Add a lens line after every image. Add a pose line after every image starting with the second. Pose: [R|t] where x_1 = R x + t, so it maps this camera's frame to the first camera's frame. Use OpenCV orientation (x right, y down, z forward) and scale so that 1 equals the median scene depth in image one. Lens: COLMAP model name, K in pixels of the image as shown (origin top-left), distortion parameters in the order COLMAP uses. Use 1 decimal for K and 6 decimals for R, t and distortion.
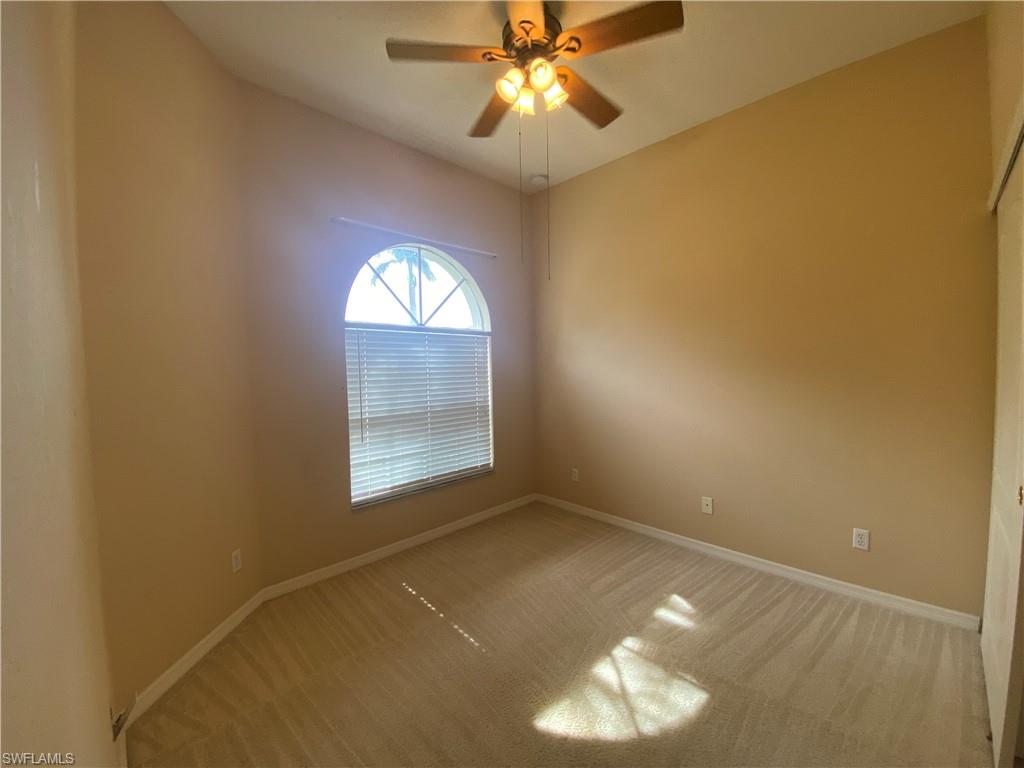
lens RADIAL K [[417.8, 0, 514.8], [0, 417.8, 381.6], [0, 0, 1]] dist [0.022913, -0.018053]
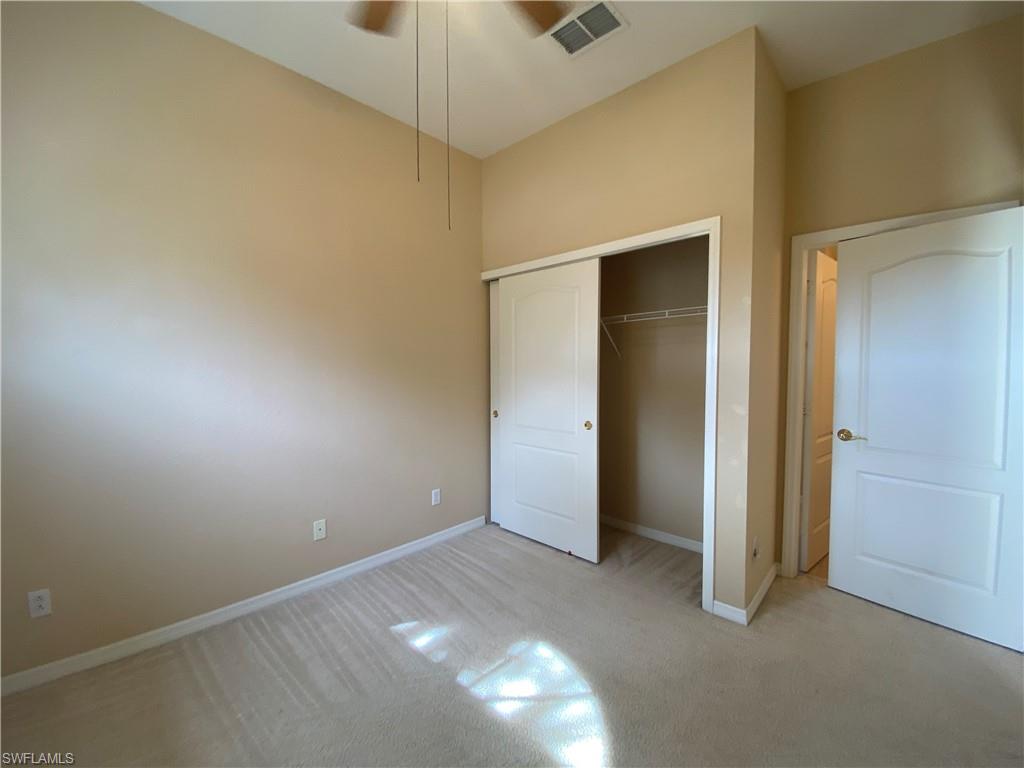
lens RADIAL K [[417.8, 0, 514.8], [0, 417.8, 381.6], [0, 0, 1]] dist [0.022913, -0.018053]
pose [[-0.007784, -0.027107, 0.999602, -0.480228], [0.057307, 0.997978, 0.027509, -0.014204], [-0.998326, 0.057498, -0.006215, 0.709518]]
